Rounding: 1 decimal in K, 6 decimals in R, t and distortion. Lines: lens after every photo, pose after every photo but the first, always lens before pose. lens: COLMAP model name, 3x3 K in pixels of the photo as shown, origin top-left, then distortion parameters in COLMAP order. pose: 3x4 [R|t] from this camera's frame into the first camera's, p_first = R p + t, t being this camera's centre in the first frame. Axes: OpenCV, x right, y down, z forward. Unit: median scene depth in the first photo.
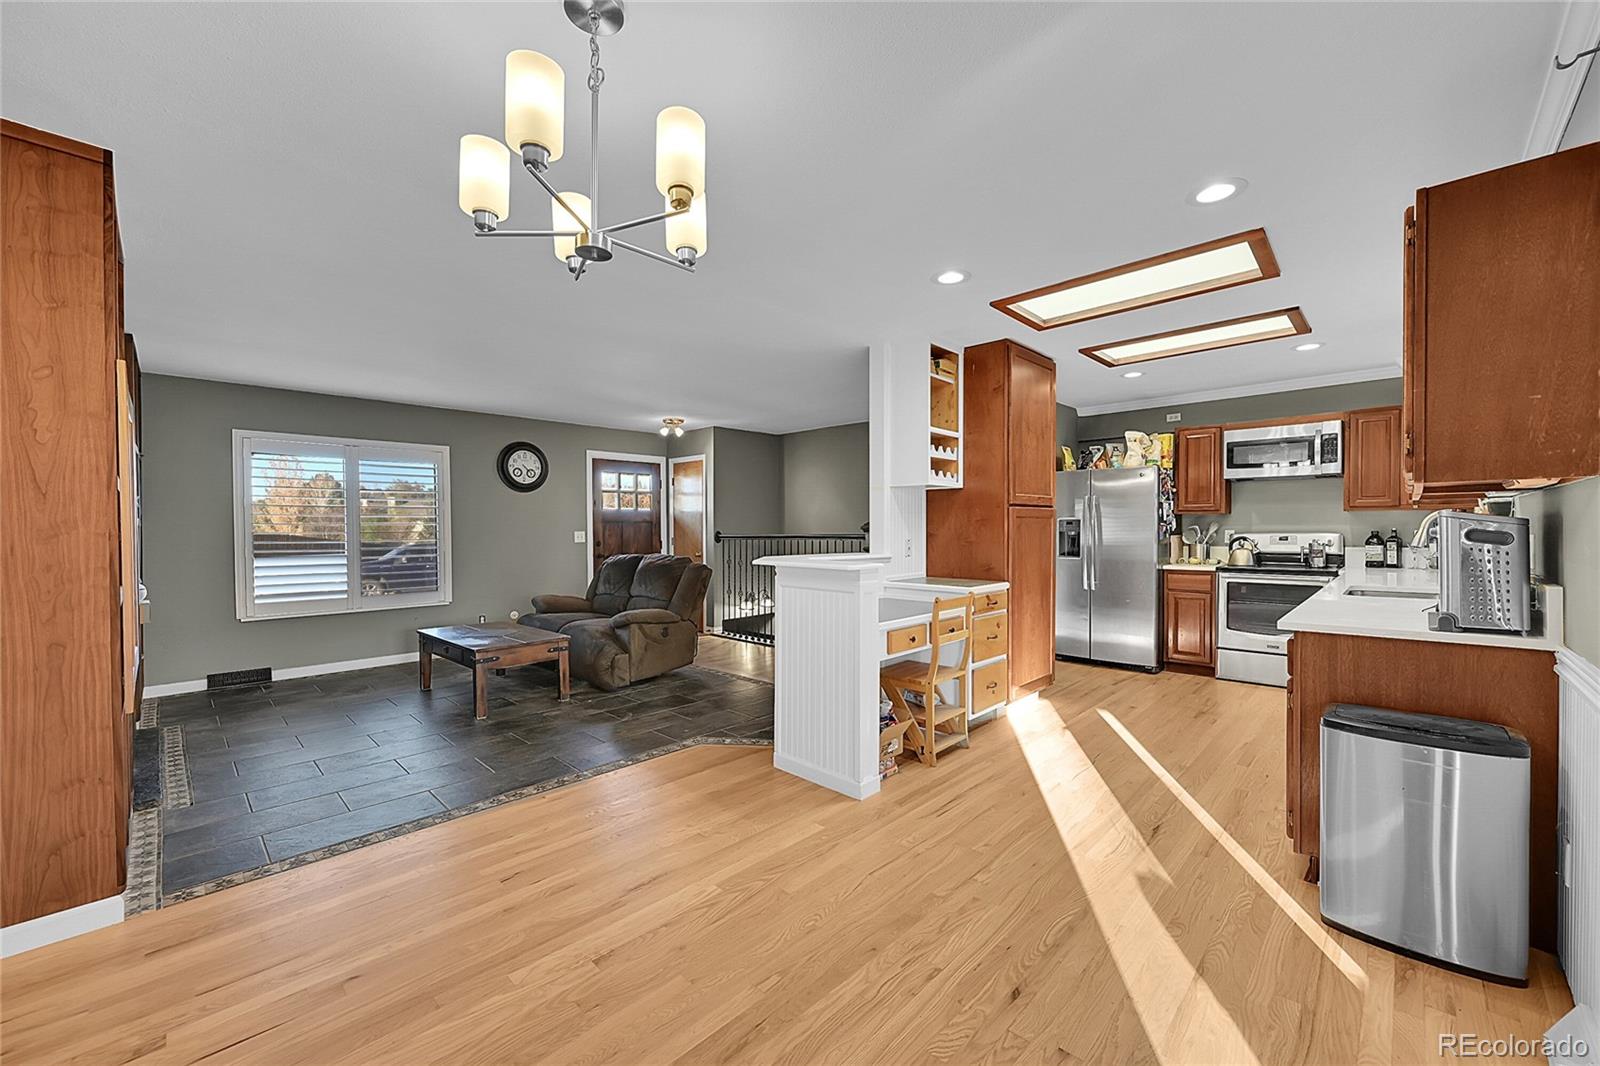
lens RADIAL K [[628.0, 0, 805.5], [0, 628.0, 534.9], [0, 0, 1]] dist [-0.004227, 0.000771]
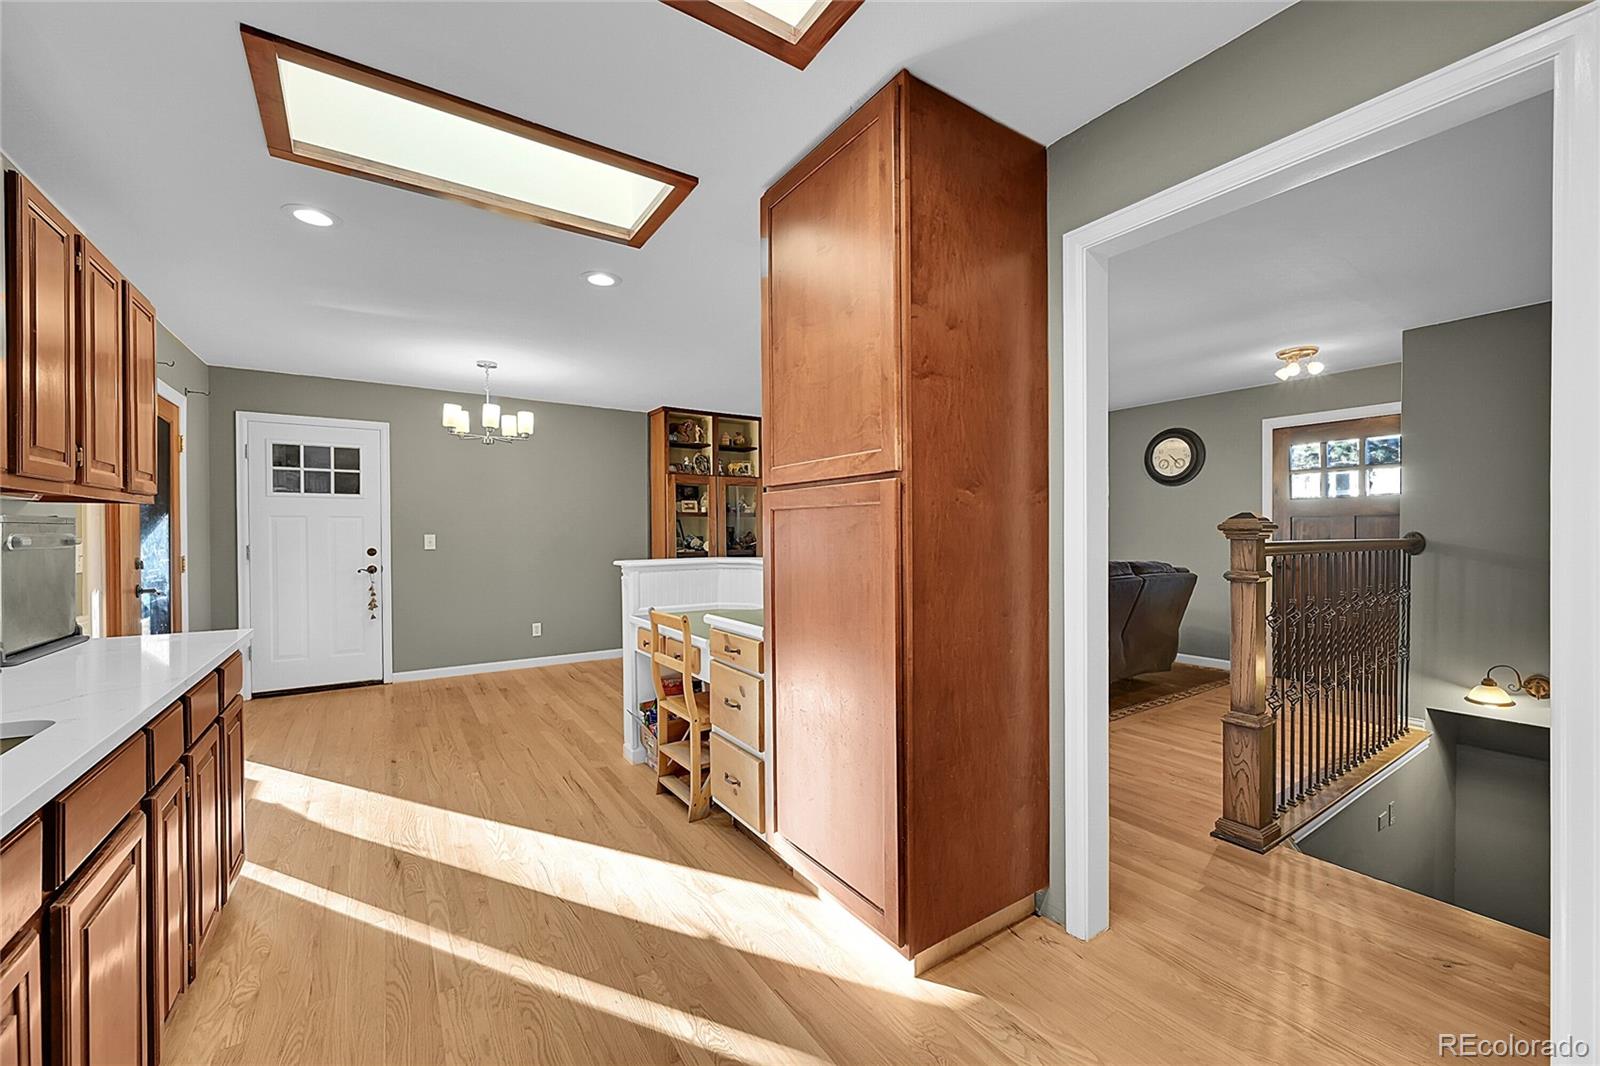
lens RADIAL K [[628.0, 0, 807.5], [0, 628.0, 535.5], [0, 0, 1]] dist [-0.004227, 0.000771]
pose [[-0.206257, 0.013210, -0.978409, 0.801343], [-0.003935, 0.999890, 0.014329, -0.013993], [0.978490, 0.006806, -0.206182, 1.072633]]
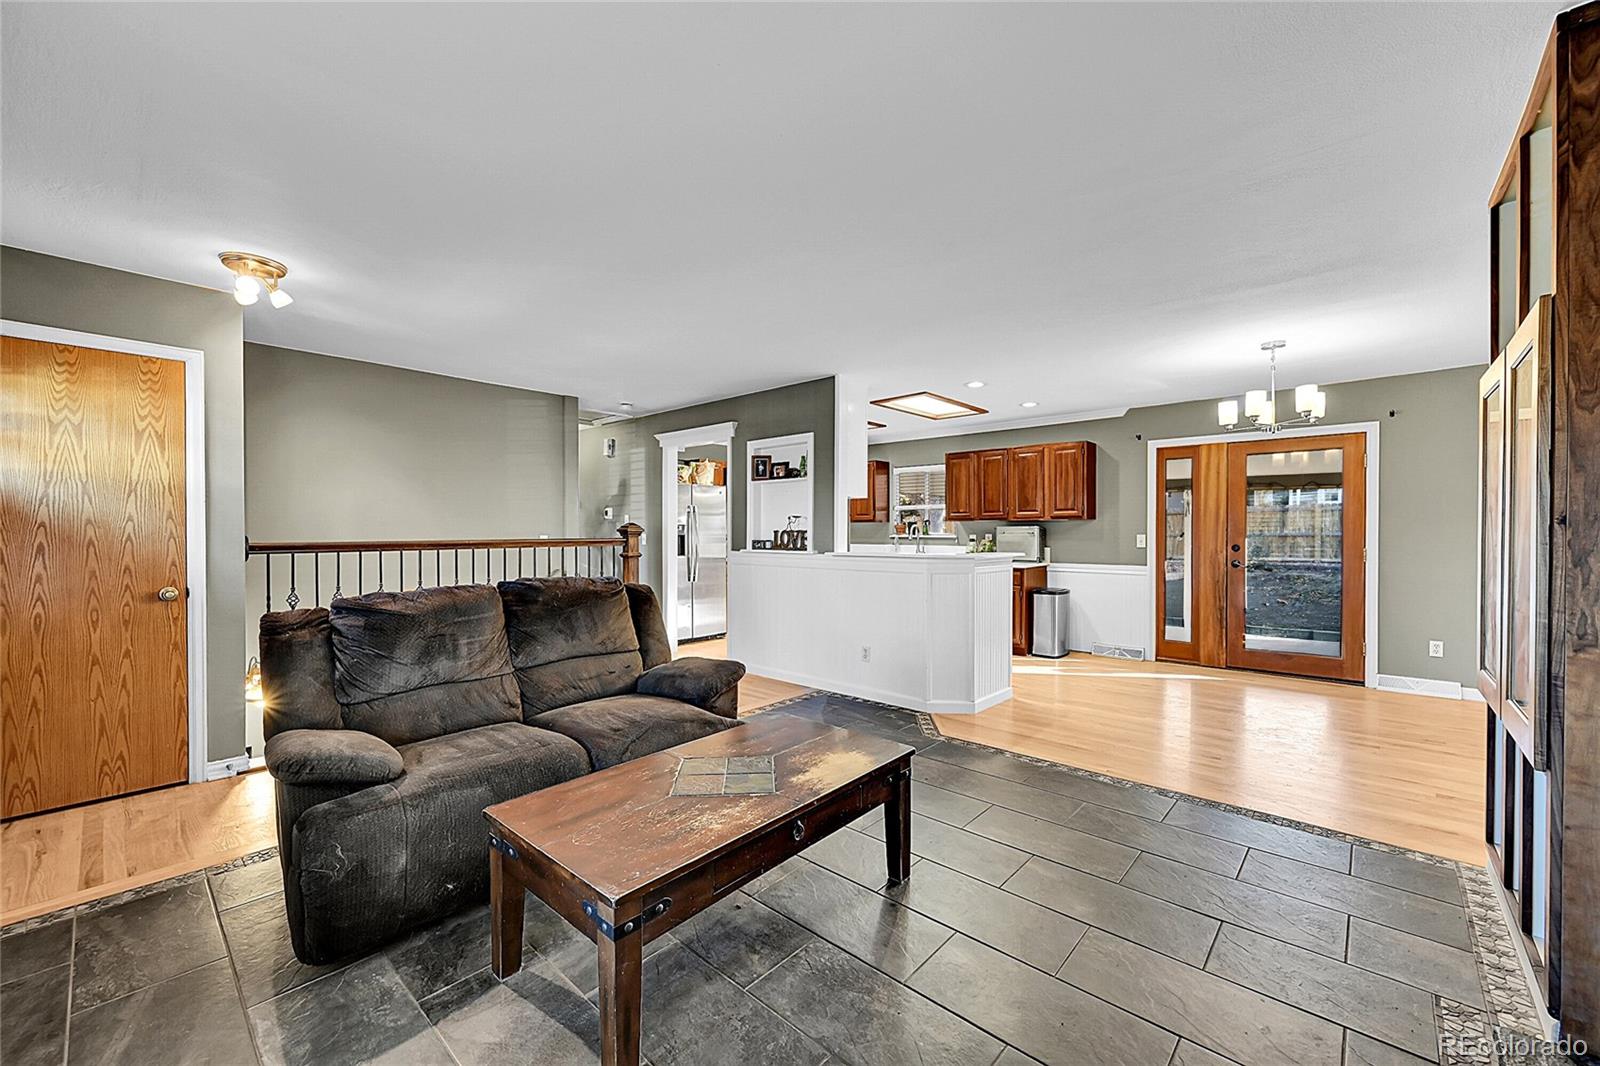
lens RADIAL K [[628.0, 0, 805.7], [0, 628.0, 537.0], [0, 0, 1]] dist [-0.004227, 0.000771]
pose [[-0.027320, -0.004074, 0.999618, -1.029386], [0.011298, 0.999927, 0.004384, -0.004775], [-0.999563, 0.011413, -0.027272, 1.062907]]
